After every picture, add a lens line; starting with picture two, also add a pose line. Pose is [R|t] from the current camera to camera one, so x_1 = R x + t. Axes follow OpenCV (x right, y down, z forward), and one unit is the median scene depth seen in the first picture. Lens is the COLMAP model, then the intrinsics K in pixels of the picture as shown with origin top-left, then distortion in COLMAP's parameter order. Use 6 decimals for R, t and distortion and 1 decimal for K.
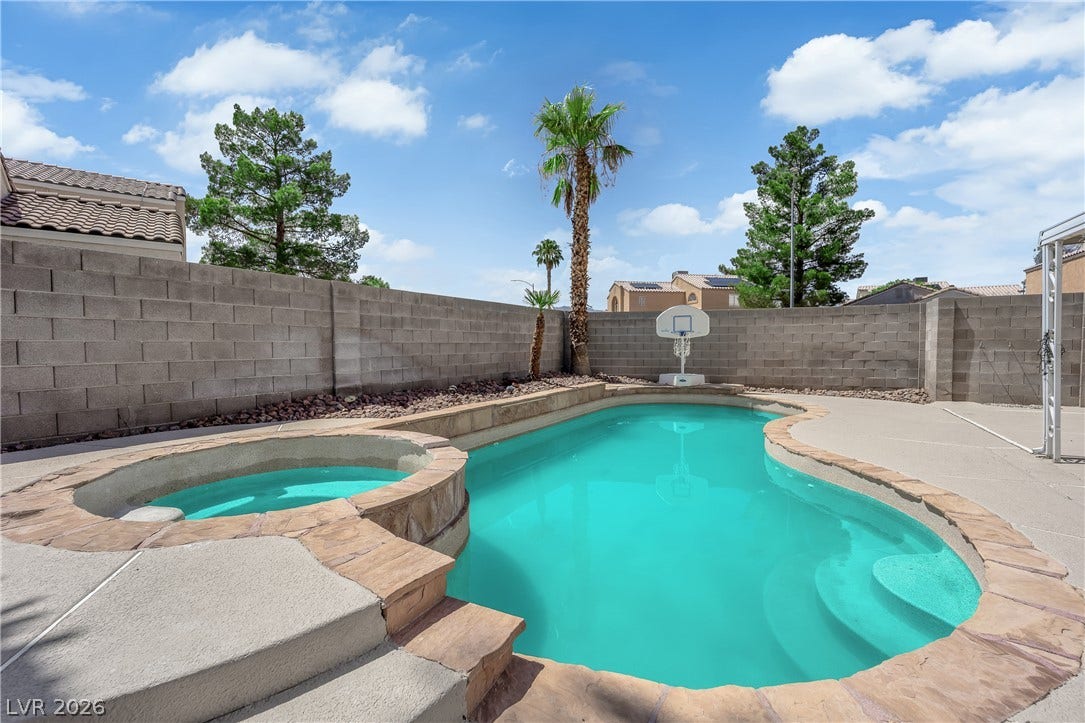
lens RADIAL K [[445.0, 0, 544.4], [0, 445.0, 360.7], [0, 0, 1]] dist [-0.013968, -0.000341]
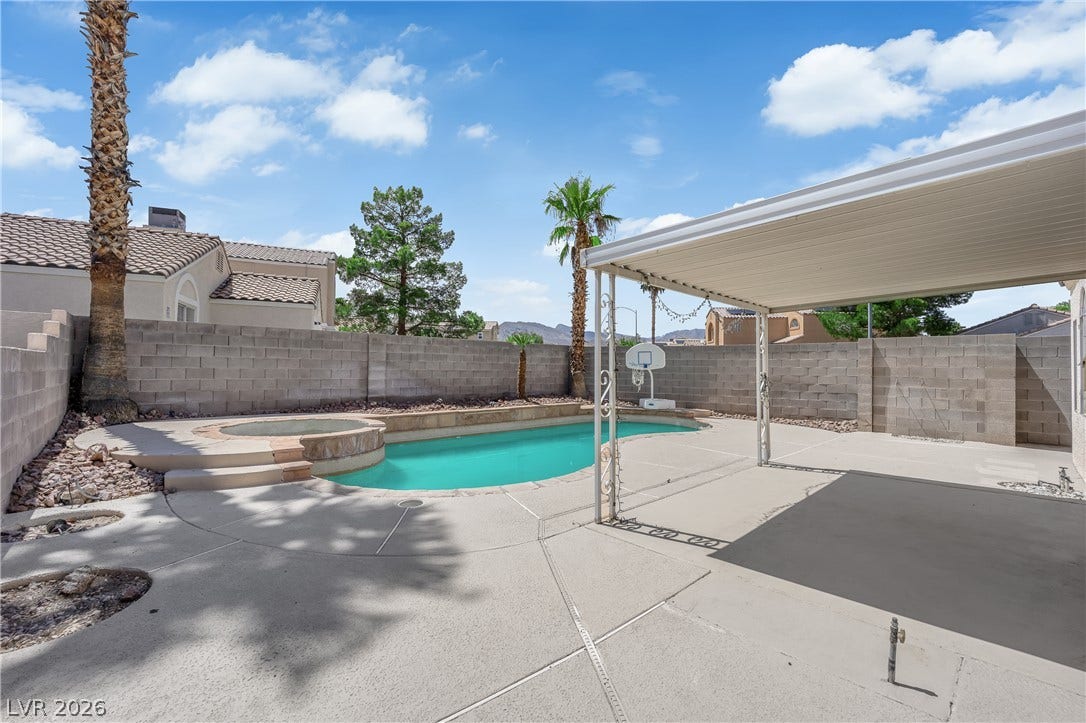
lens RADIAL K [[445.4, 0, 544.9], [0, 445.4, 360.7], [0, 0, 1]] dist [-0.013968, -0.000341]
pose [[0.959474, 0.013751, -0.281463, 0.347384], [-0.028361, 0.998449, -0.047901, -0.007440], [0.280368, 0.053942, 0.958376, -0.231560]]
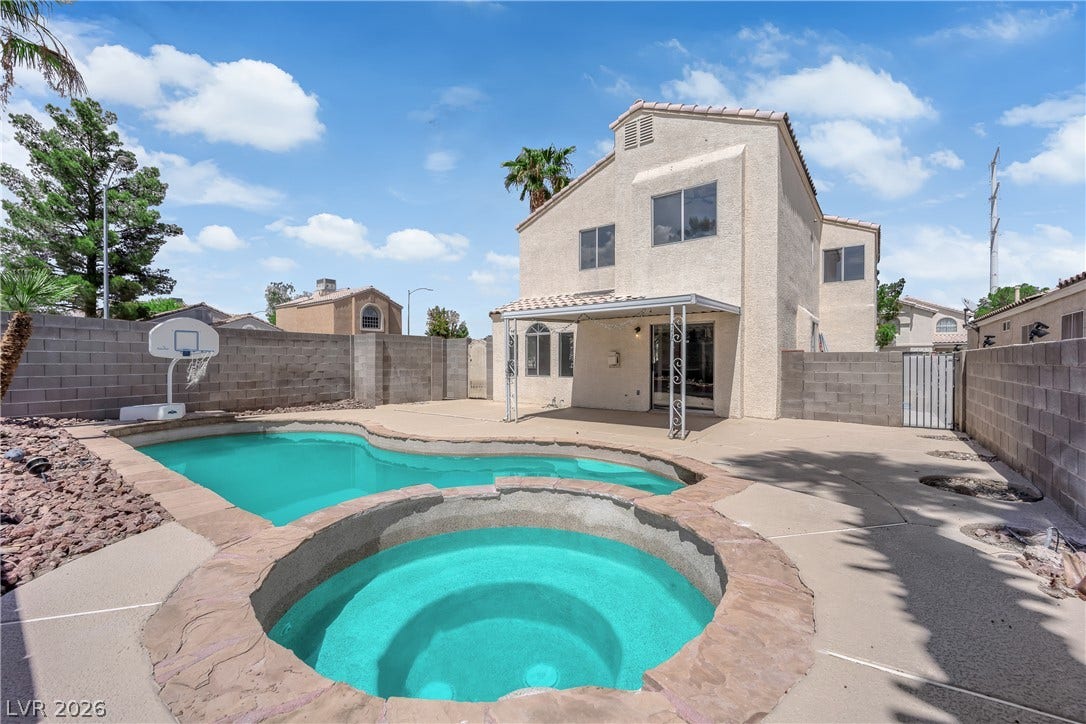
lens RADIAL K [[445.4, 0, 544.9], [0, 445.4, 361.2], [0, 0, 1]] dist [-0.013968, -0.000341]
pose [[0.098206, 0.008049, 0.995134, -0.372012], [0.033028, 0.999390, -0.011342, -0.013692], [-0.994618, 0.033982, 0.097880, 0.246357]]
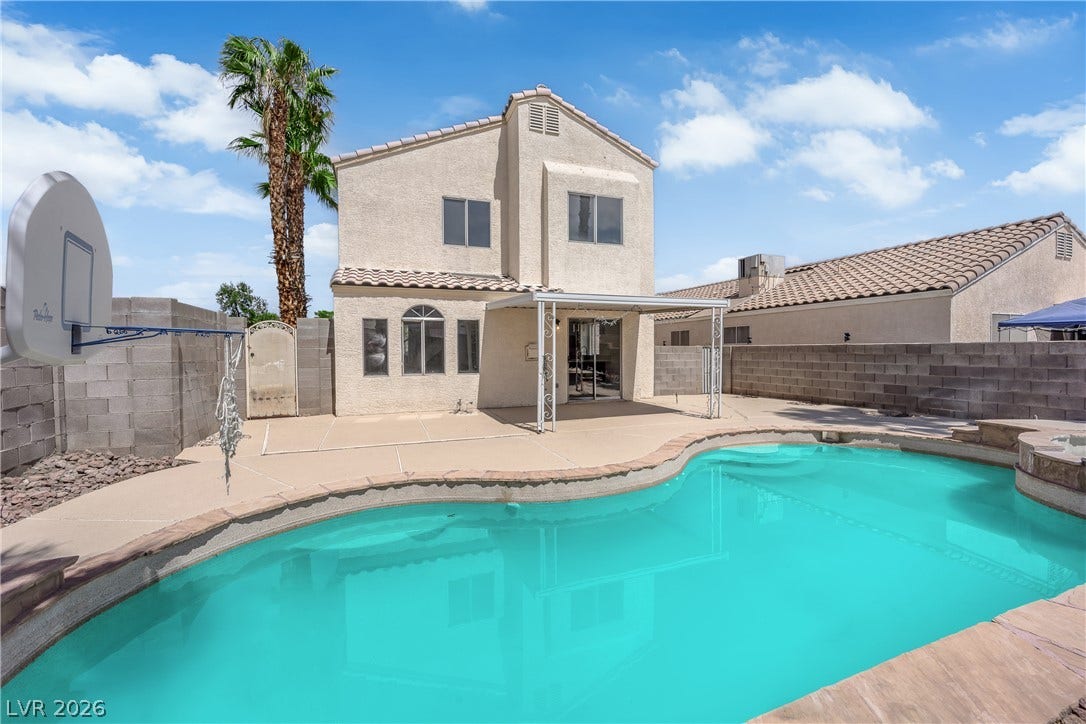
lens RADIAL K [[433.4, 0, 553.8], [0, 433.4, 360.2], [0, 0, 1]] dist [-0.020086, 0.000251]
pose [[-0.787039, -0.001168, 0.616902, 0.043102], [0.032889, 0.998497, 0.043851, -0.045680], [-0.616025, 0.054802, -0.785818, 0.883239]]
